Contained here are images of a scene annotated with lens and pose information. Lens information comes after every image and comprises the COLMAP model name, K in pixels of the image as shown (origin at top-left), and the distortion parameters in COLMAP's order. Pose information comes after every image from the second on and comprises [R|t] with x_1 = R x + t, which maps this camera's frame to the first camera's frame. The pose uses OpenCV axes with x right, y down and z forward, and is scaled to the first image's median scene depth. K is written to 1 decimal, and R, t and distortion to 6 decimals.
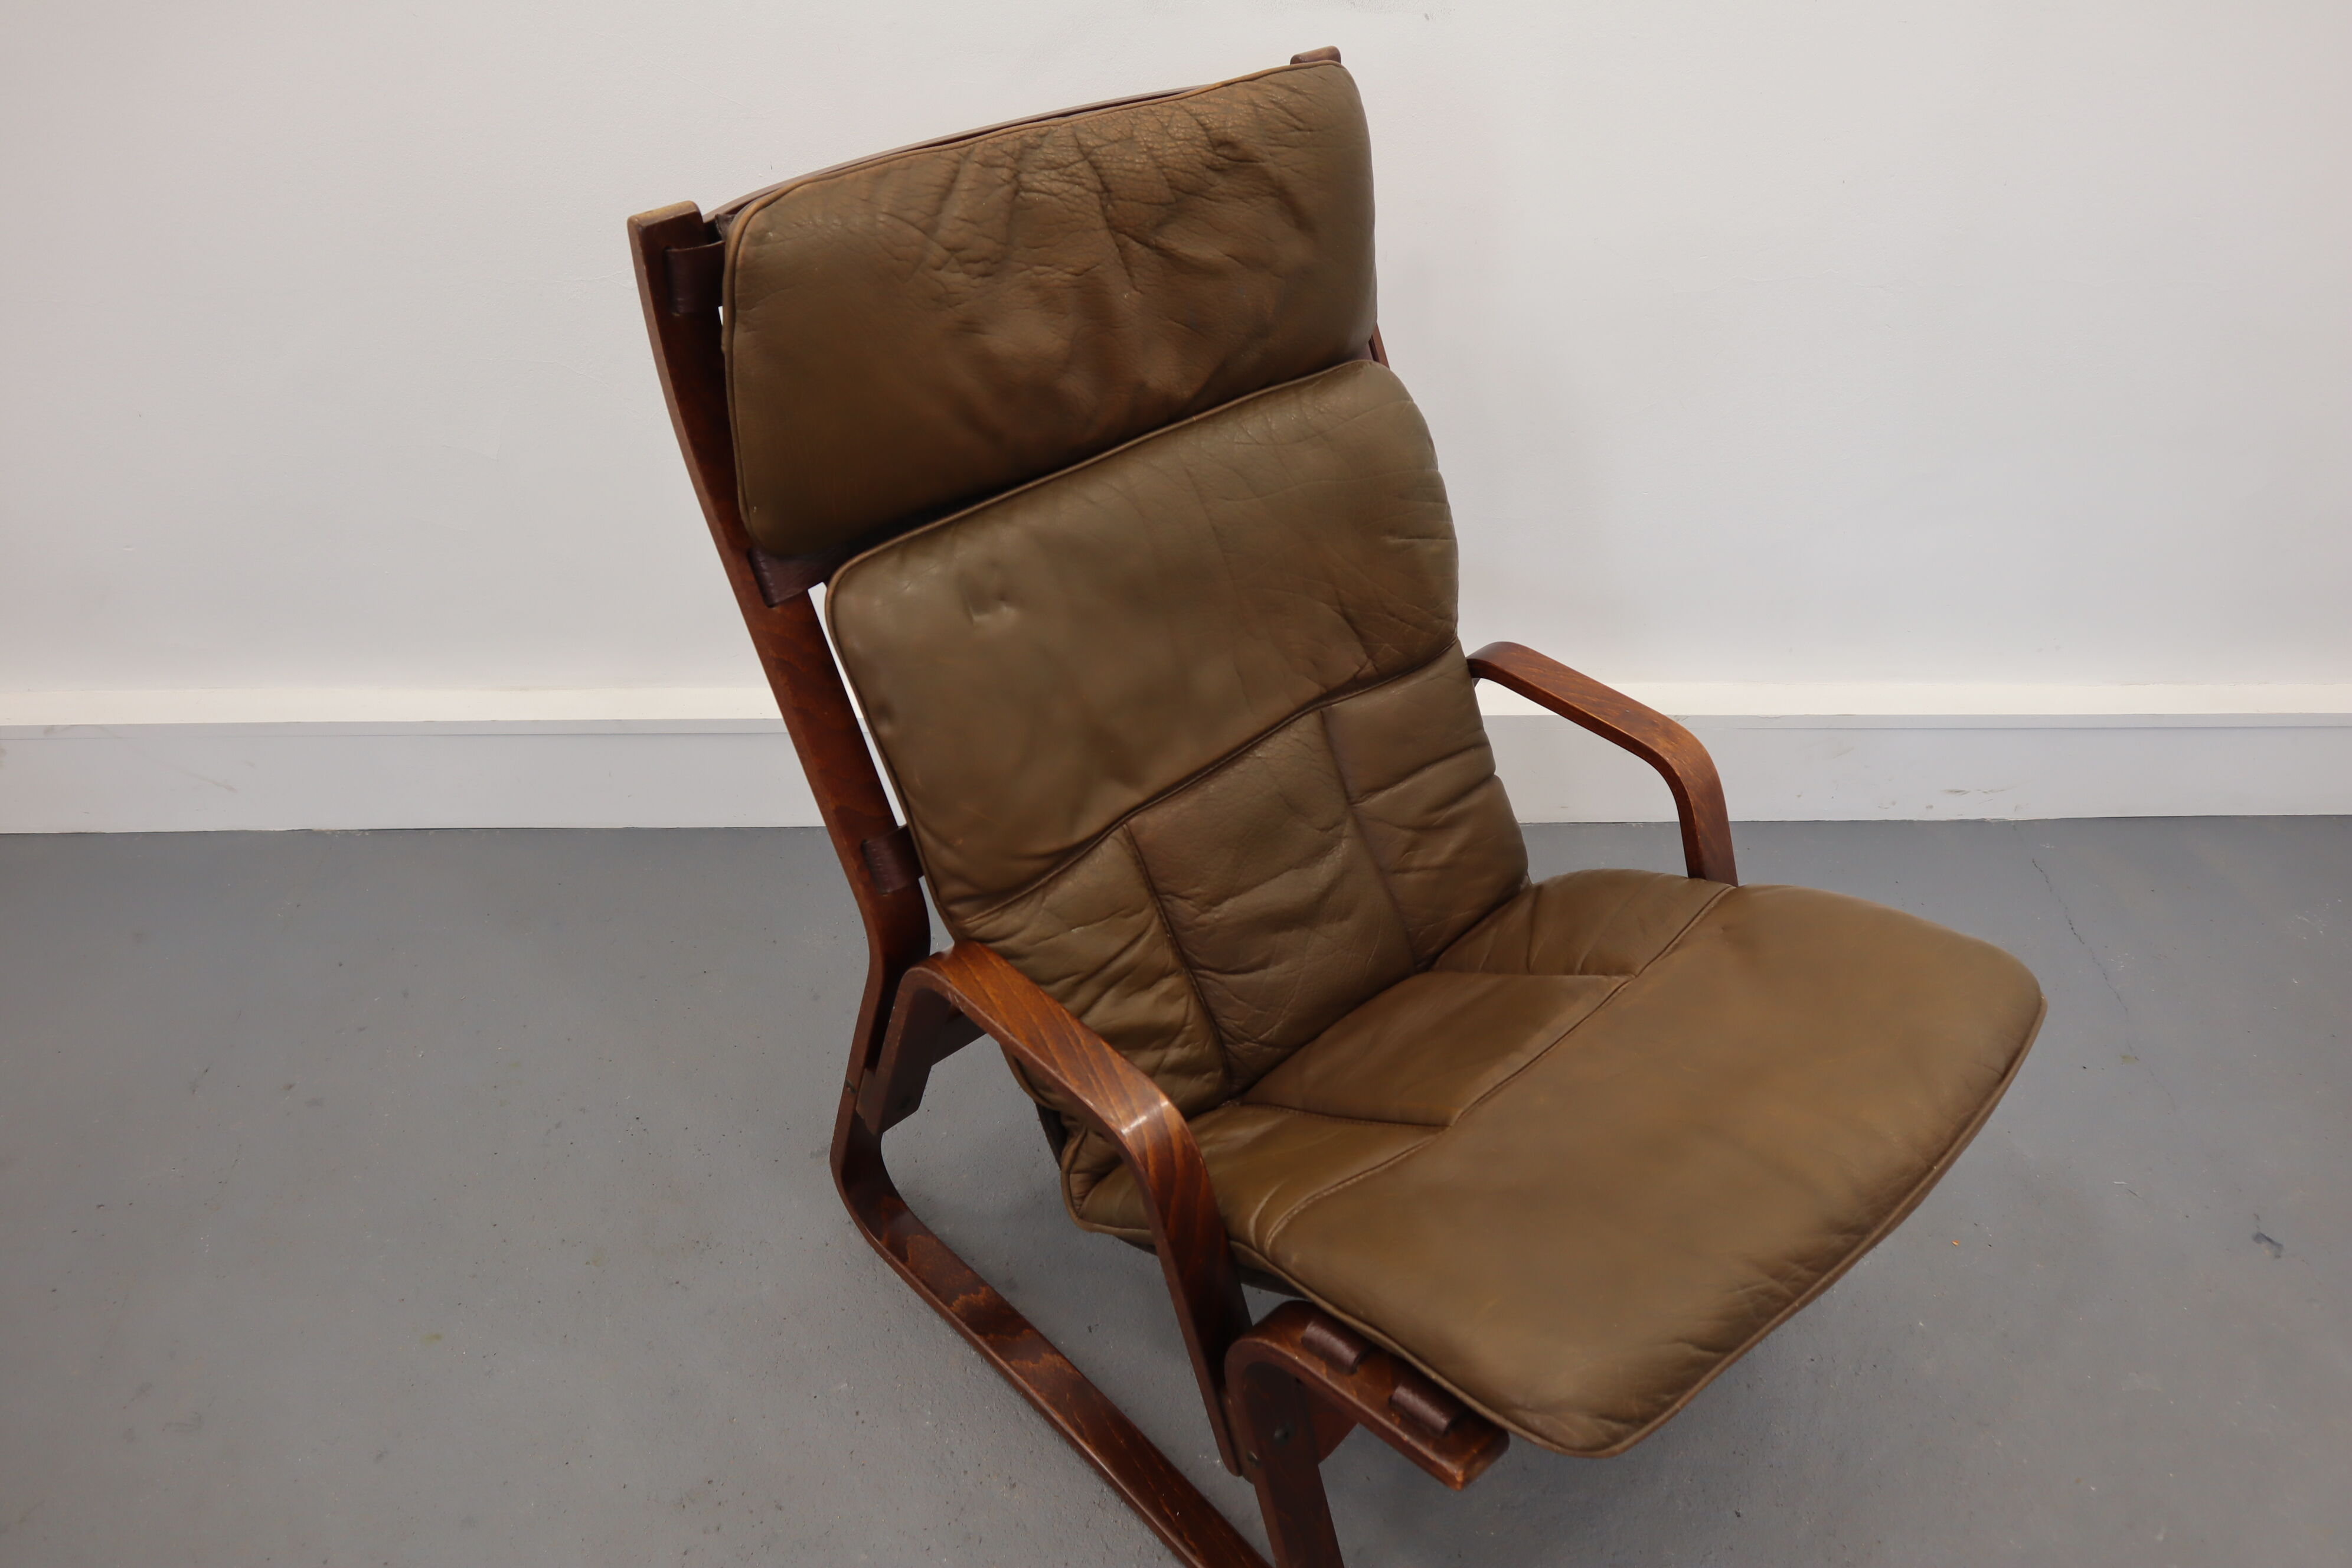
lens RADIAL K [[1719.0, 0, 1185.7], [0, 1719.0, 759.5], [0, 0, 1]] dist [-0.090646, 0.052650]
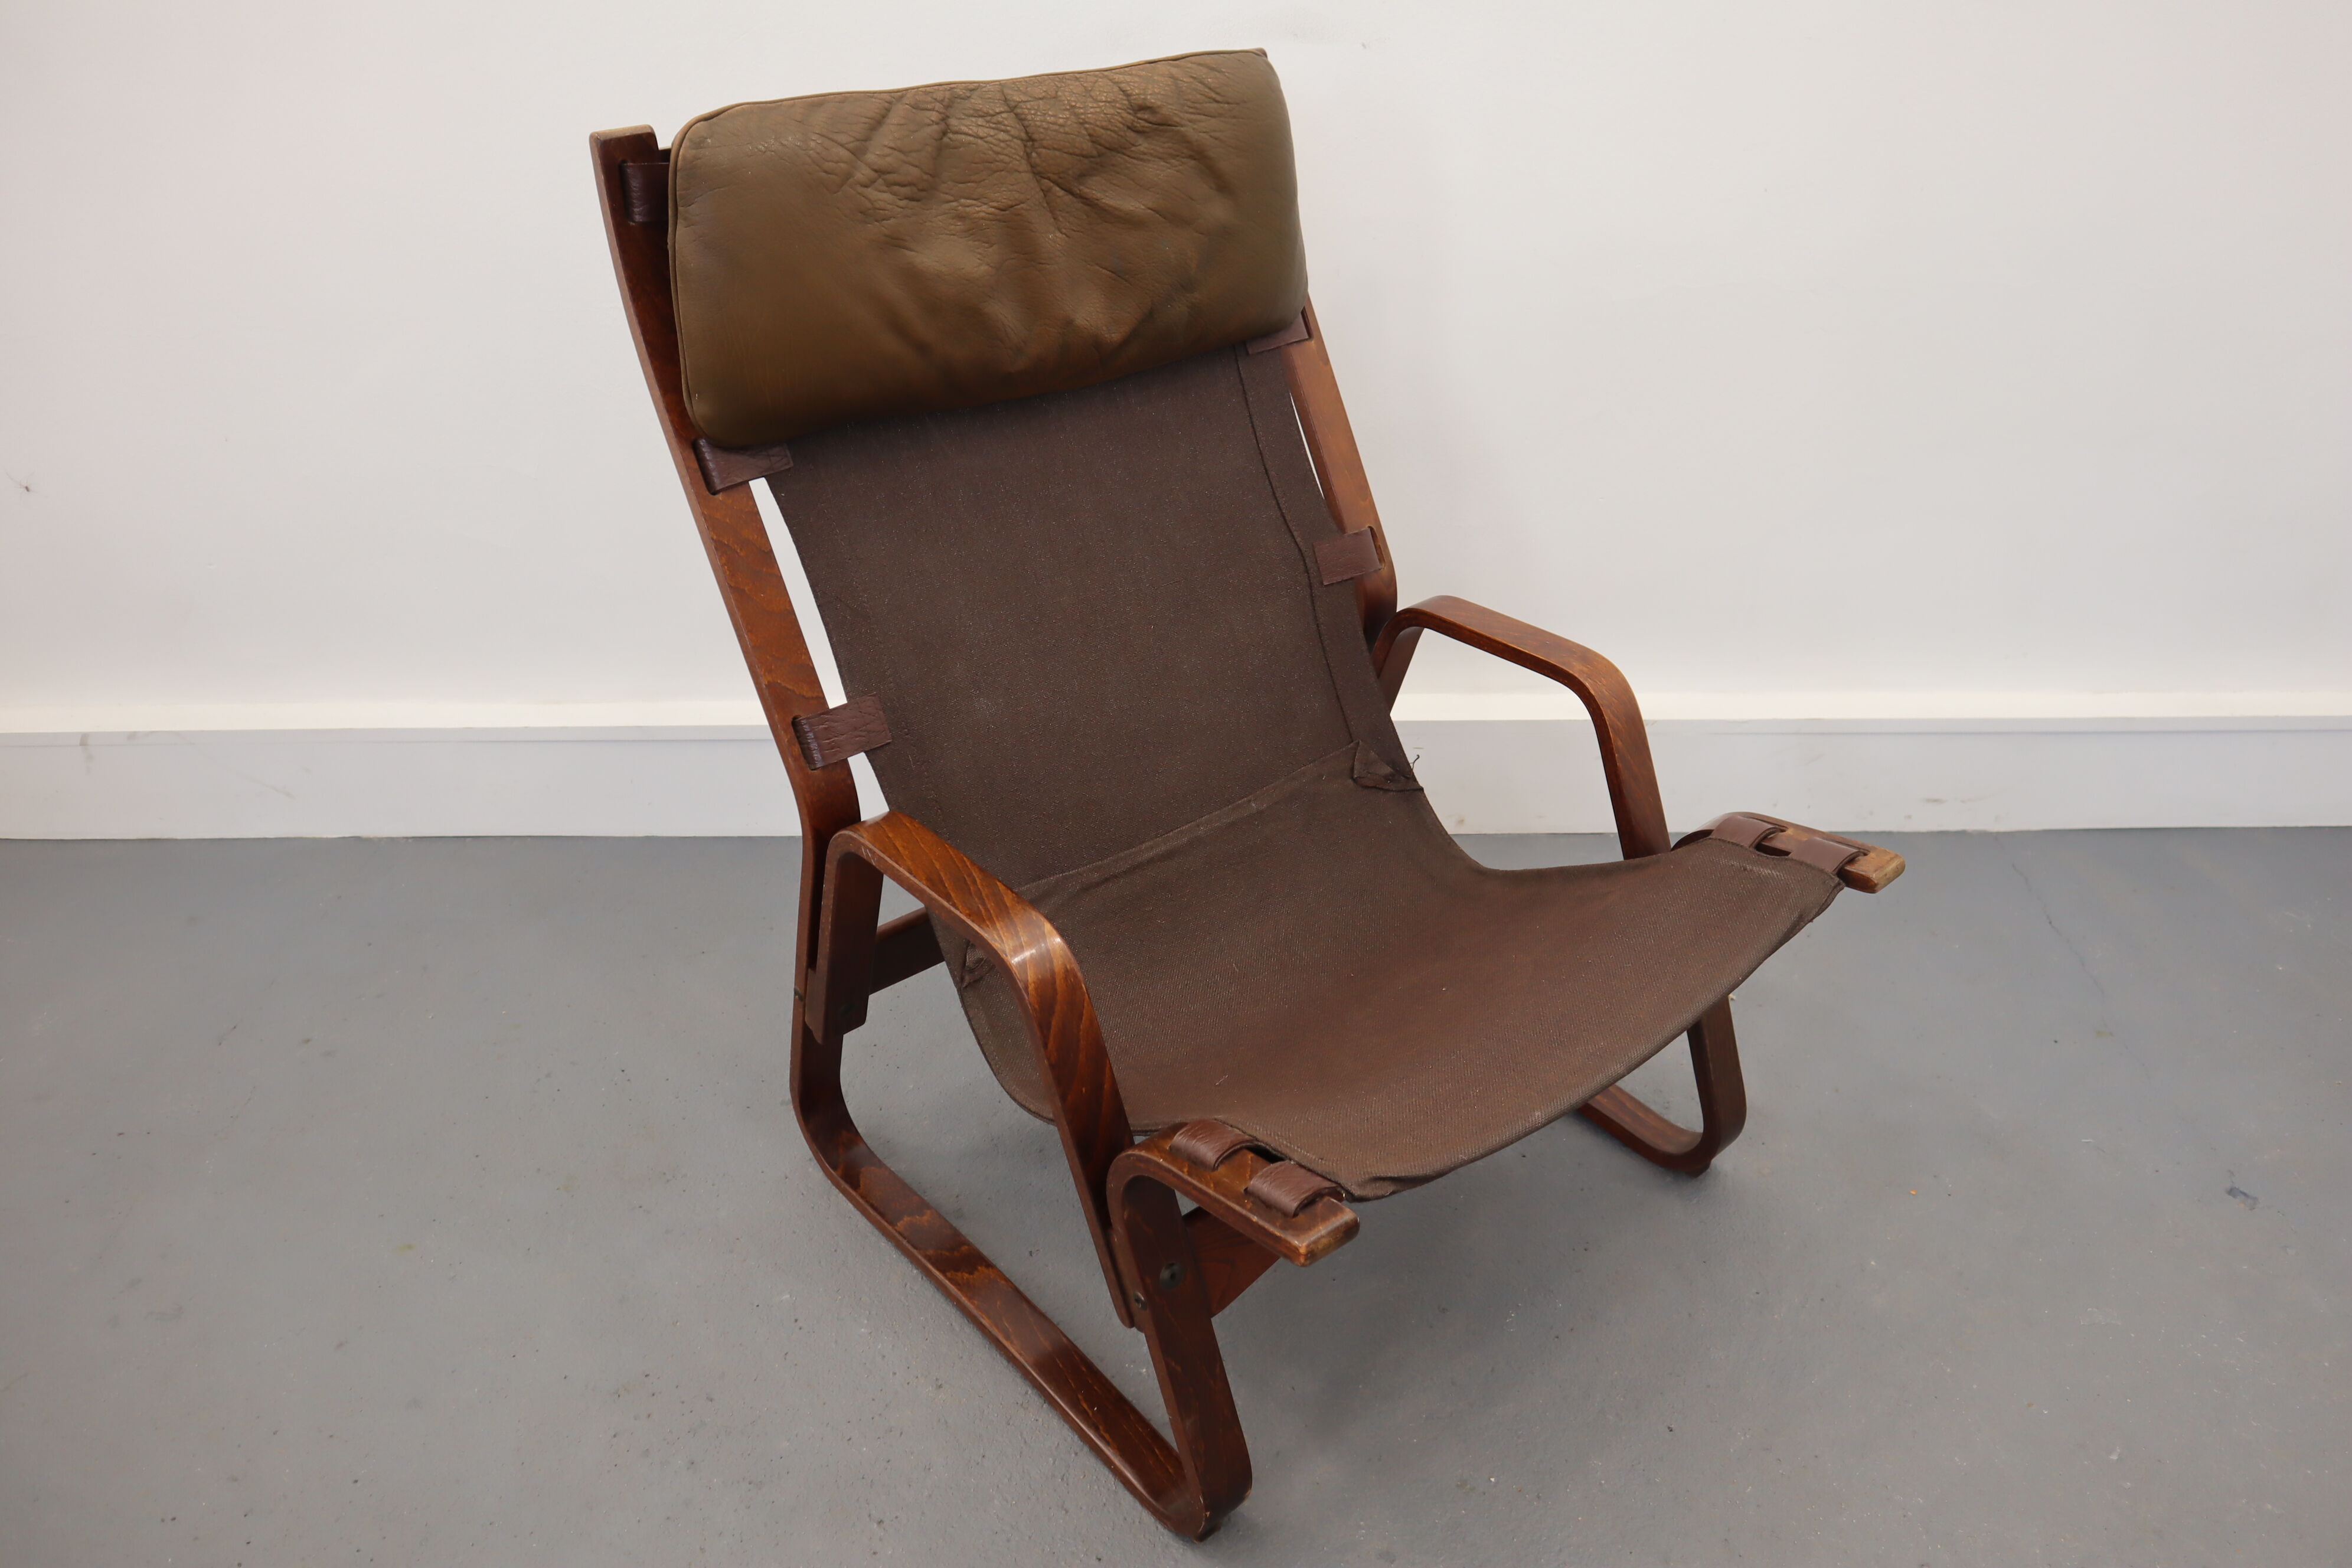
lens RADIAL K [[1681.3, 0, 1187.4], [0, 1681.3, 763.6], [0, 0, 1]] dist [-0.102848, 0.058828]
pose [[0.997848, -0.004267, -0.065428, 0.106056], [-0.004095, 0.991876, -0.127139, 0.176592], [0.065439, 0.127134, 0.989725, -0.012861]]
